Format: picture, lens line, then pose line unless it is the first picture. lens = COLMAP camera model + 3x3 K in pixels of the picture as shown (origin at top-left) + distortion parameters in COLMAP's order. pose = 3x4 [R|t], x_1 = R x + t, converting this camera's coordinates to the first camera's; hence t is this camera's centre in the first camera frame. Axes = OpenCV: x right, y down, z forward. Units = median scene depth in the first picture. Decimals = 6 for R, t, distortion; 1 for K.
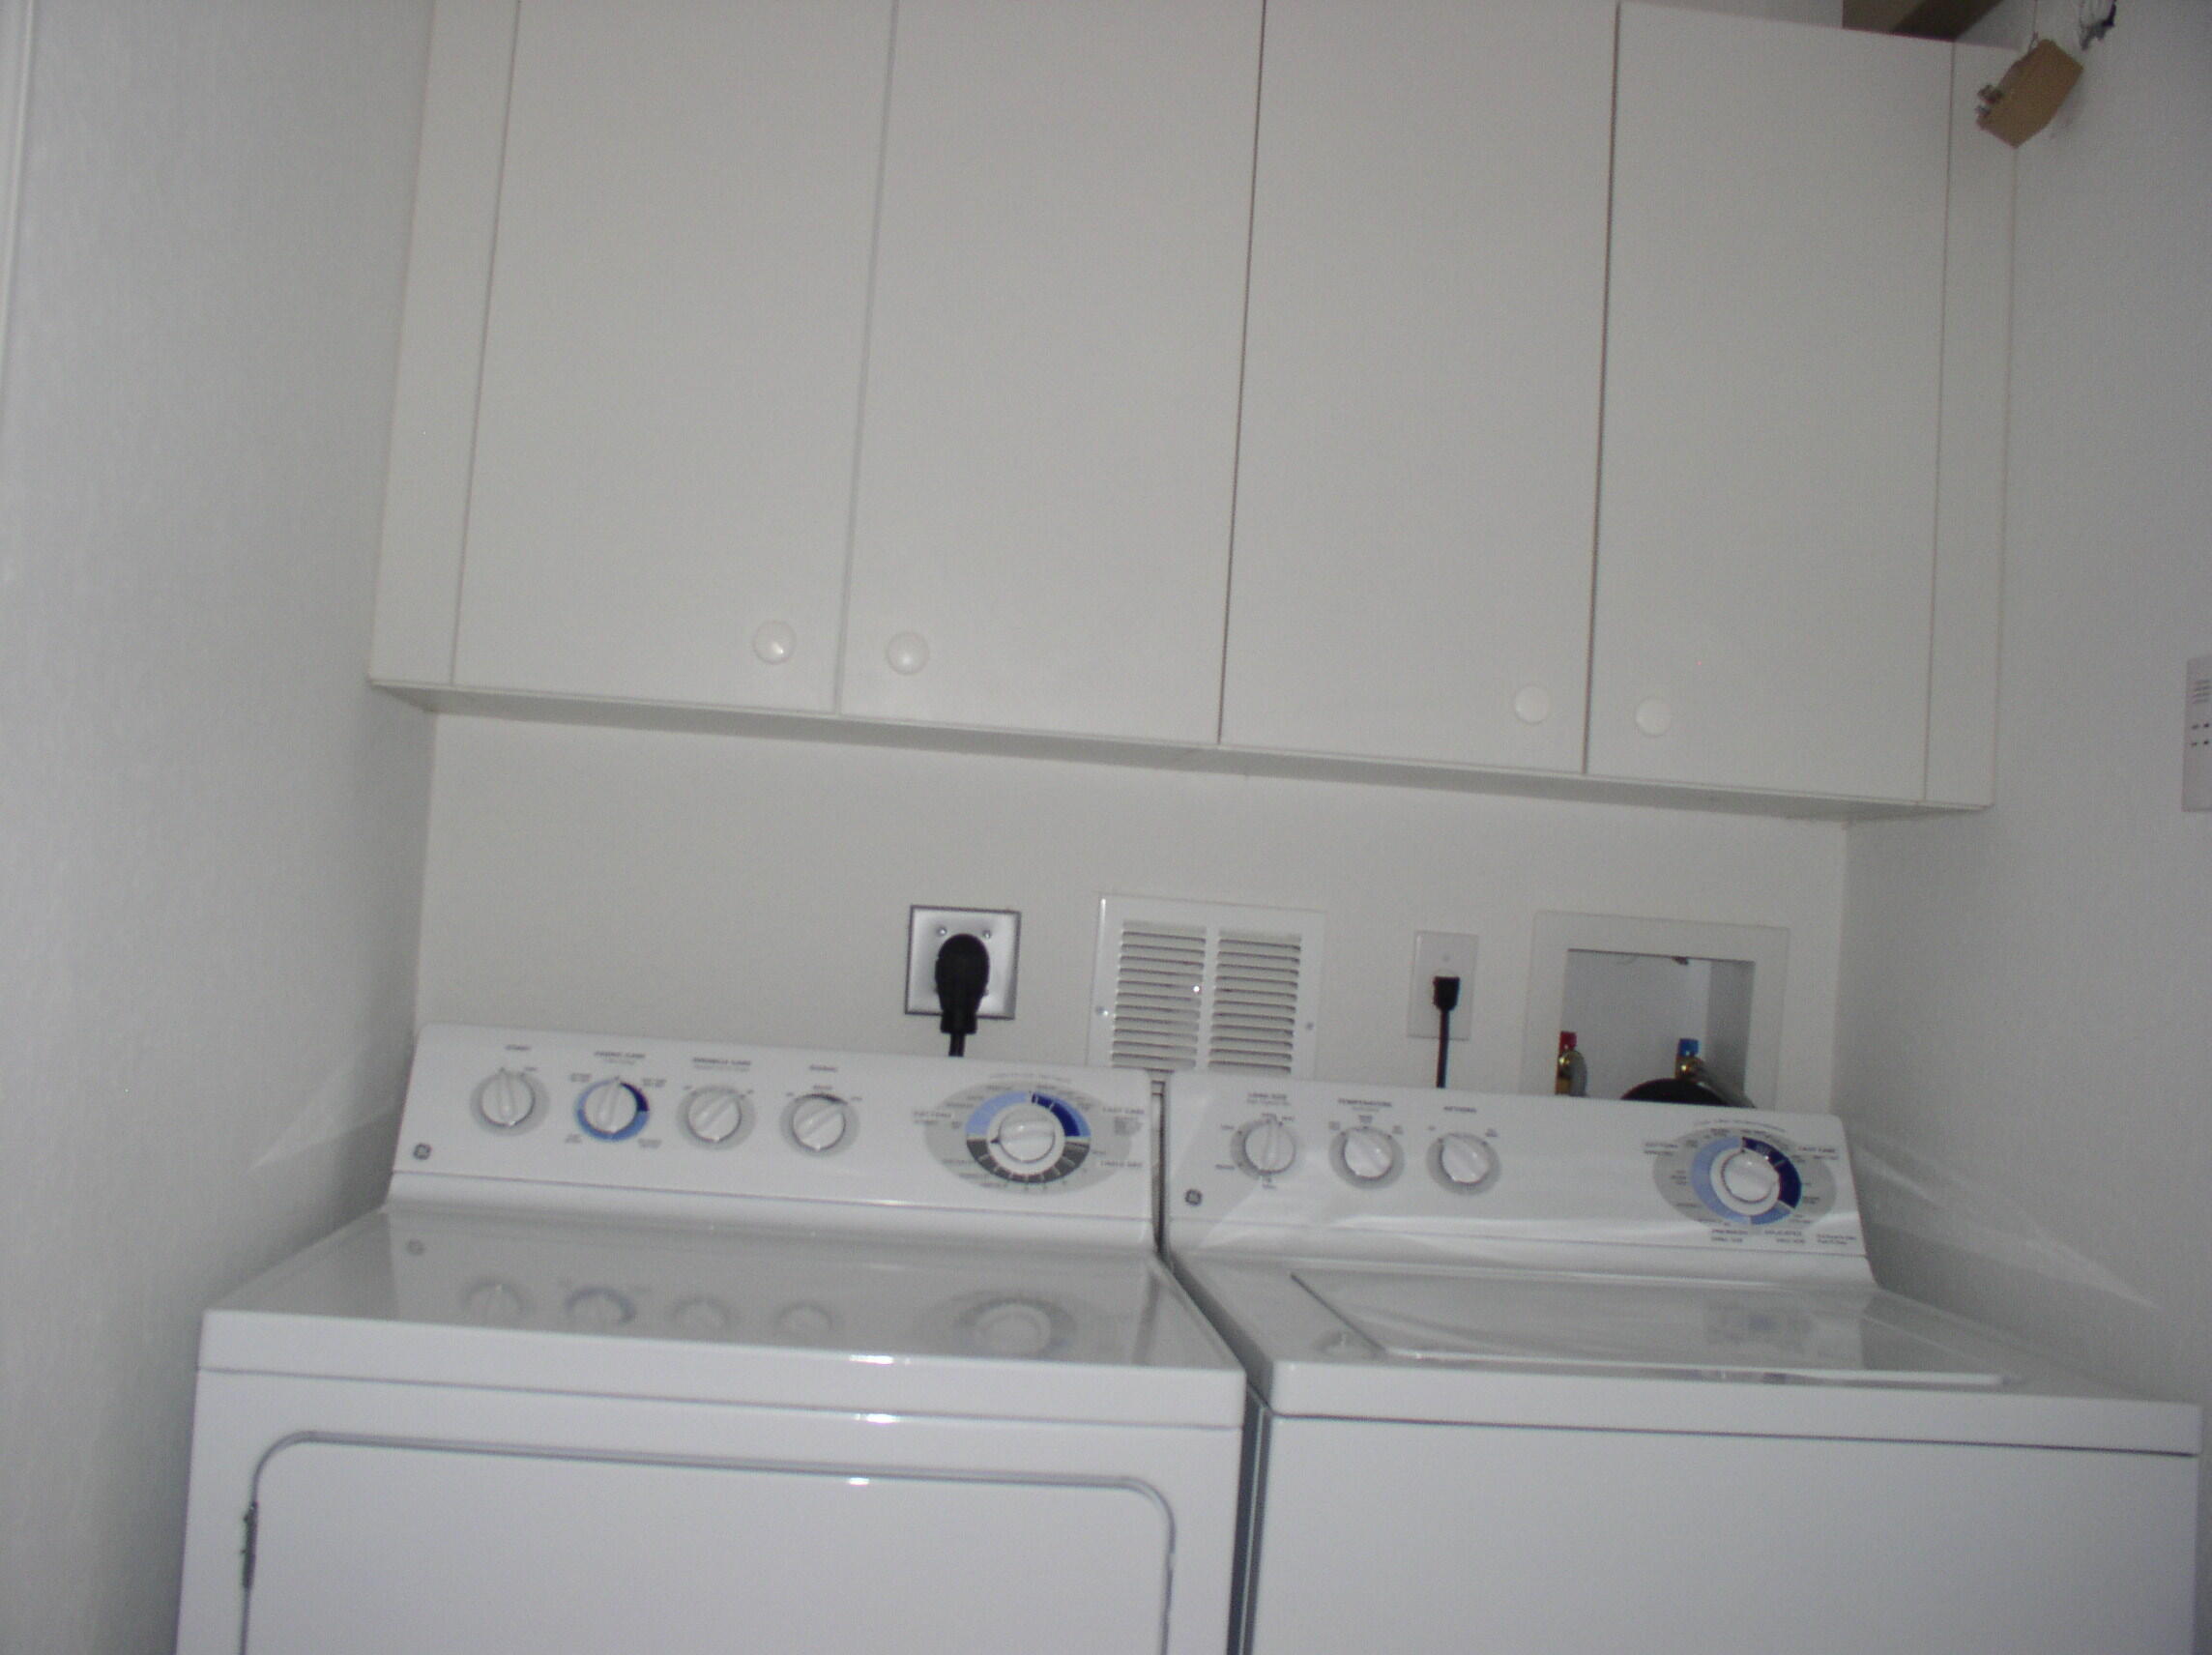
lens RADIAL K [[2143.7, 0, 1106.0], [0, 2143.7, 827.5], [0, 0, 1]] dist [-0.173344, 0.238217]
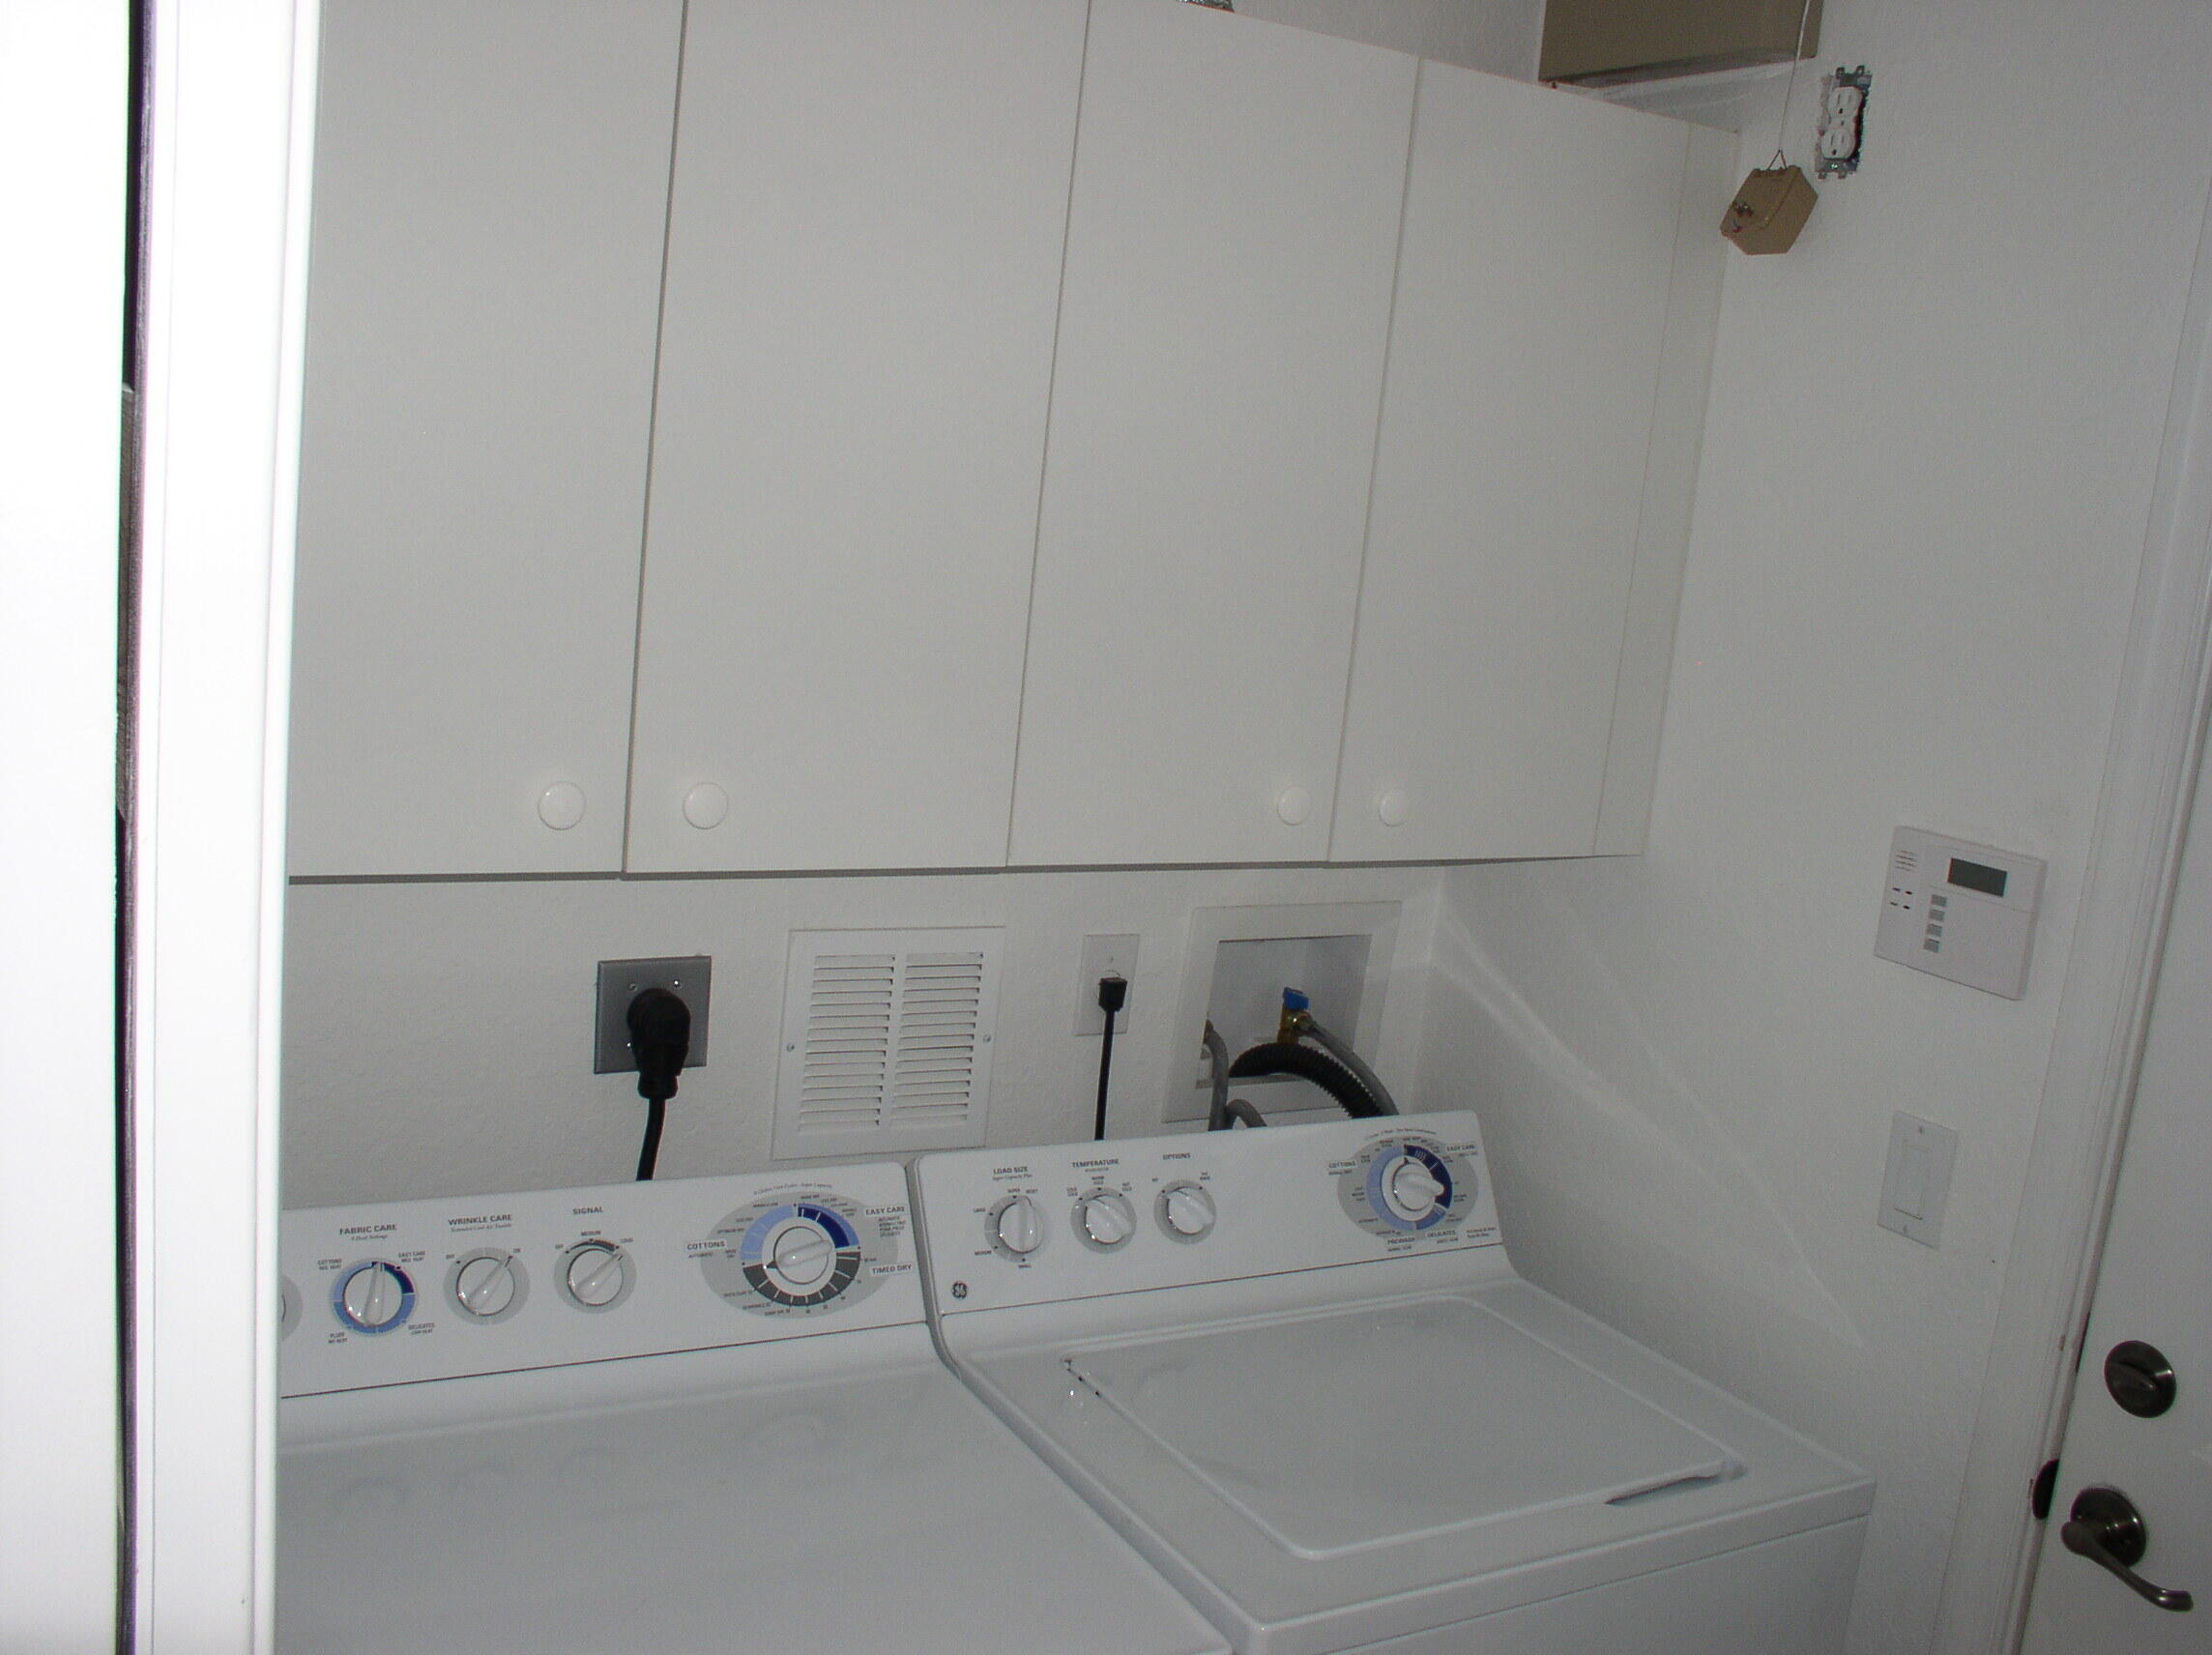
lens RADIAL K [[2143.7, 0, 1106.0], [0, 2143.7, 827.5], [0, 0, 1]] dist [-0.173344, 0.238217]
pose [[0.918631, -0.050361, 0.391894, -0.276990], [-0.051806, 0.967929, 0.245823, -0.288759], [-0.391705, -0.246123, 0.886561, 0.126061]]
